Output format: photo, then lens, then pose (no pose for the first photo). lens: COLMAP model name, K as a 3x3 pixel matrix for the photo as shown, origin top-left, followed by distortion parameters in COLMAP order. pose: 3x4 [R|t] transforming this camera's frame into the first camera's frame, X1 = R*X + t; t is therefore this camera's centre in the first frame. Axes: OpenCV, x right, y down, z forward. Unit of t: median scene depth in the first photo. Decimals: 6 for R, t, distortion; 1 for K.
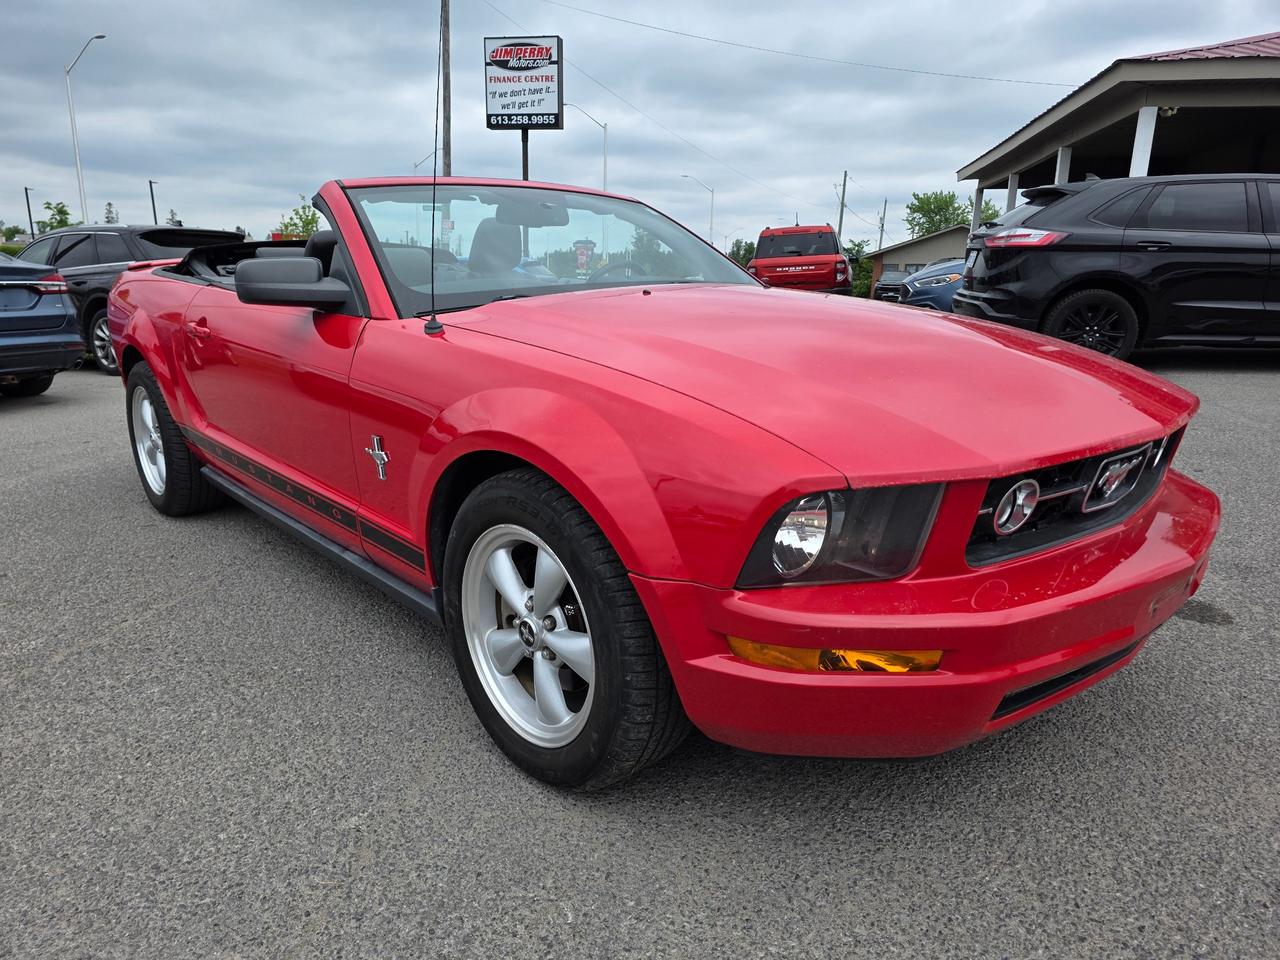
lens RADIAL K [[870.2, 0, 629.4], [0, 870.2, 469.8], [0, 0, 1]] dist [0.041715, -0.034387]
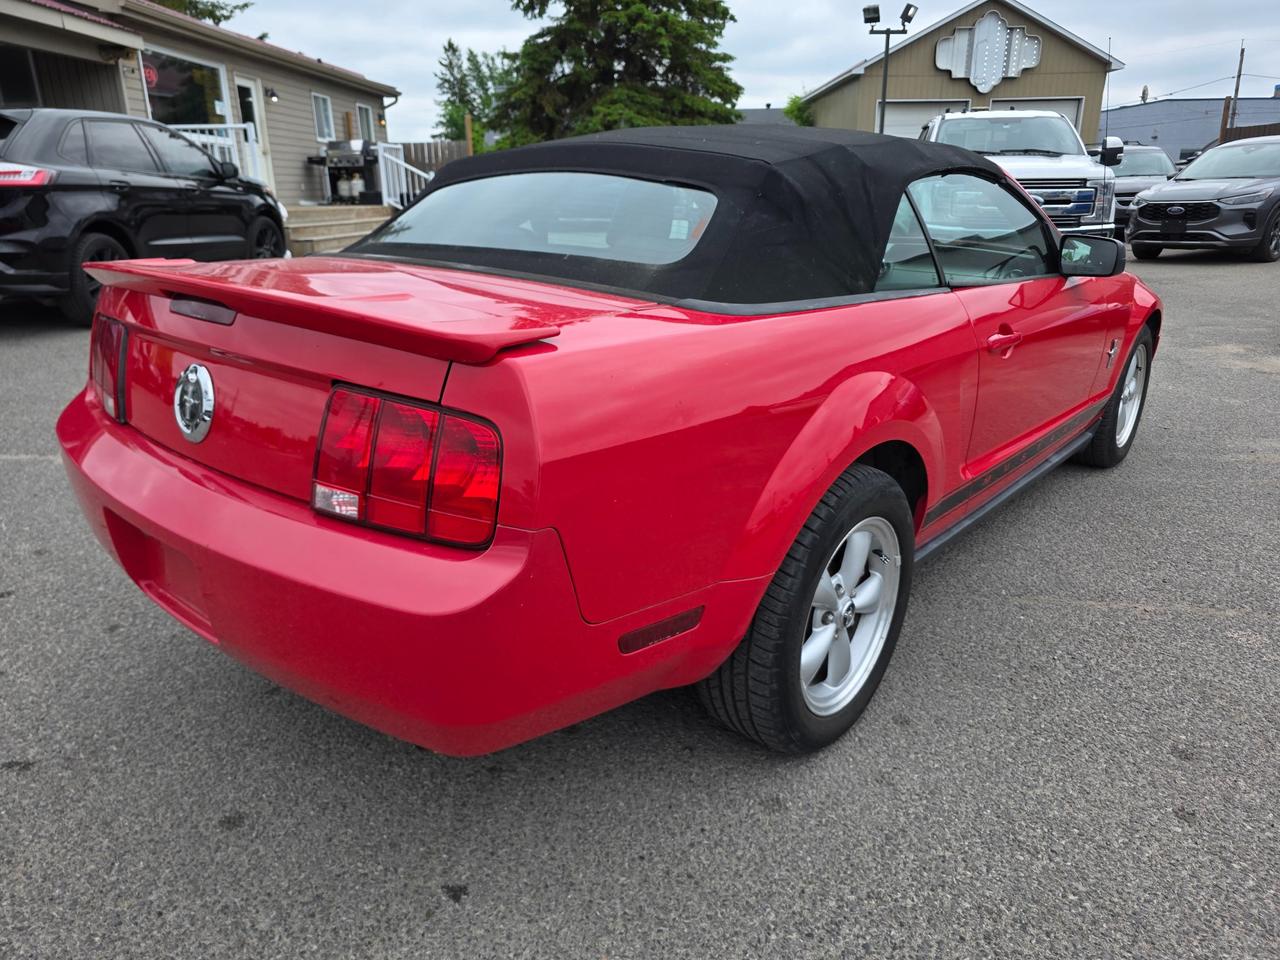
lens RADIAL K [[876.1, 0, 640.0], [0, 876.1, 480.0], [0, 0, 1]] dist [0.034709, -0.031688]
pose [[-0.148883, -0.320308, 0.935541, -1.913036], [0.226923, 0.909770, 0.347598, -0.615694], [-0.962466, 0.264047, -0.062764, 2.177718]]
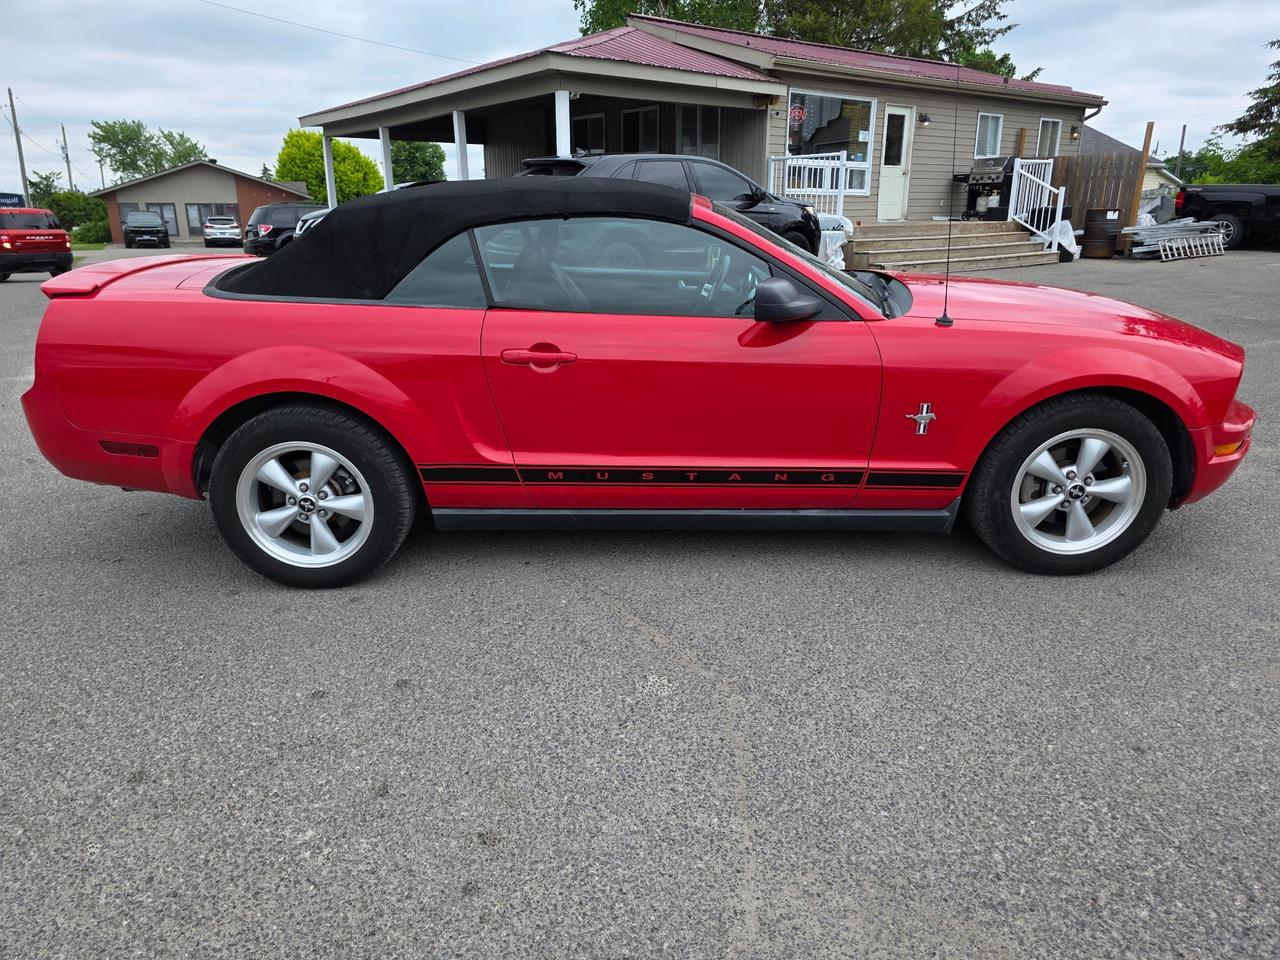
lens RADIAL K [[870.2, 0, 629.4], [0, 870.2, 469.8], [0, 0, 1]] dist [0.041715, -0.034387]
pose [[0.657413, -0.232220, 0.716856, -1.766074], [0.181408, 0.972124, 0.148547, -0.247805], [-0.731368, 0.032387, 0.681214, 0.430328]]
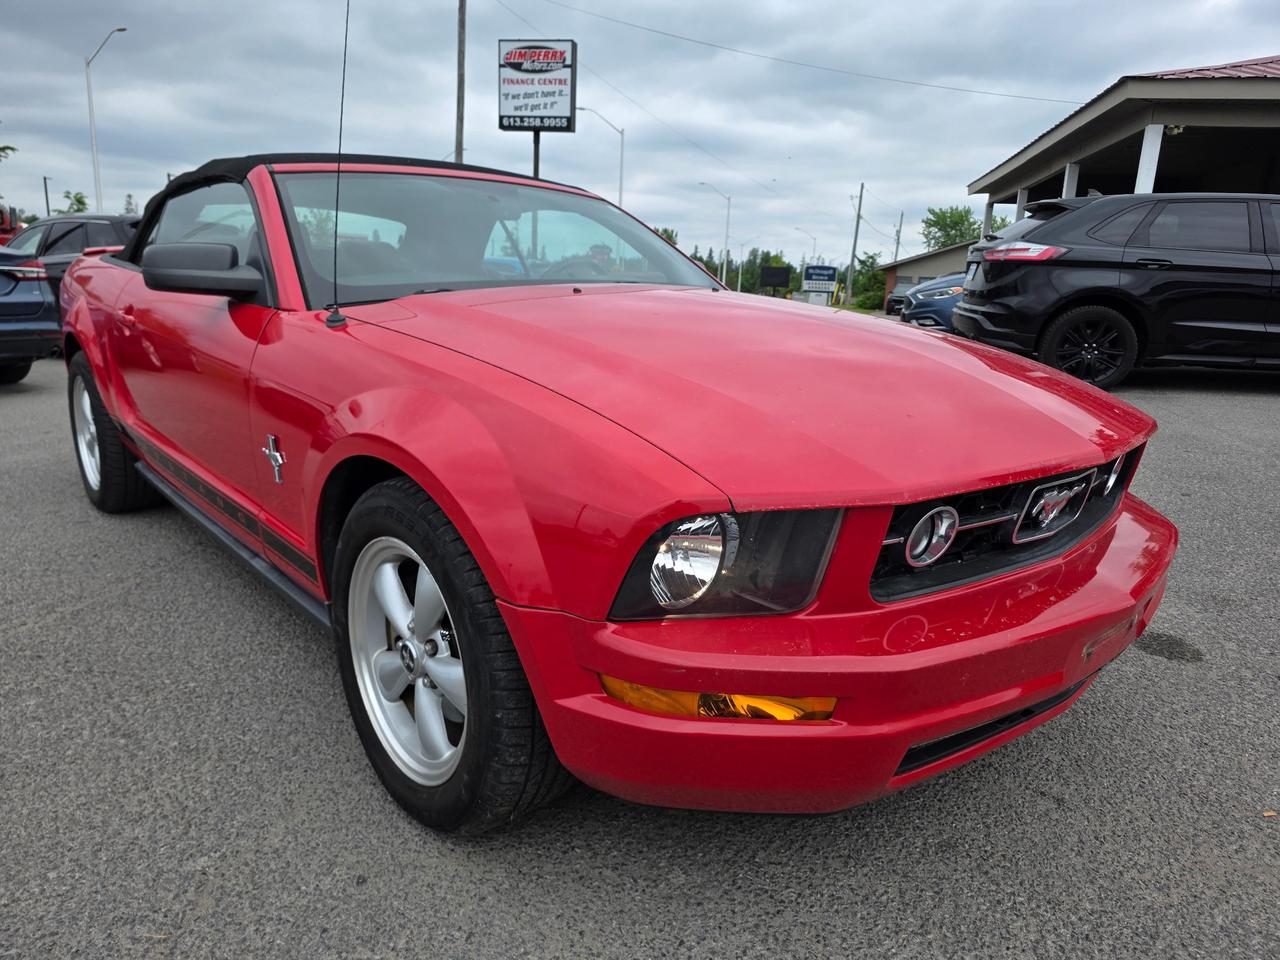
lens RADIAL K [[871.5, 0, 639.8], [0, 871.5, 460.9], [0, 0, 1]] dist [0.030287, -0.027897]
pose [[0.999588, 0.028666, -0.001751, 0.108605], [-0.028690, 0.999469, -0.015468, -0.009536], [0.001307, 0.015512, 0.999879, 0.078611]]
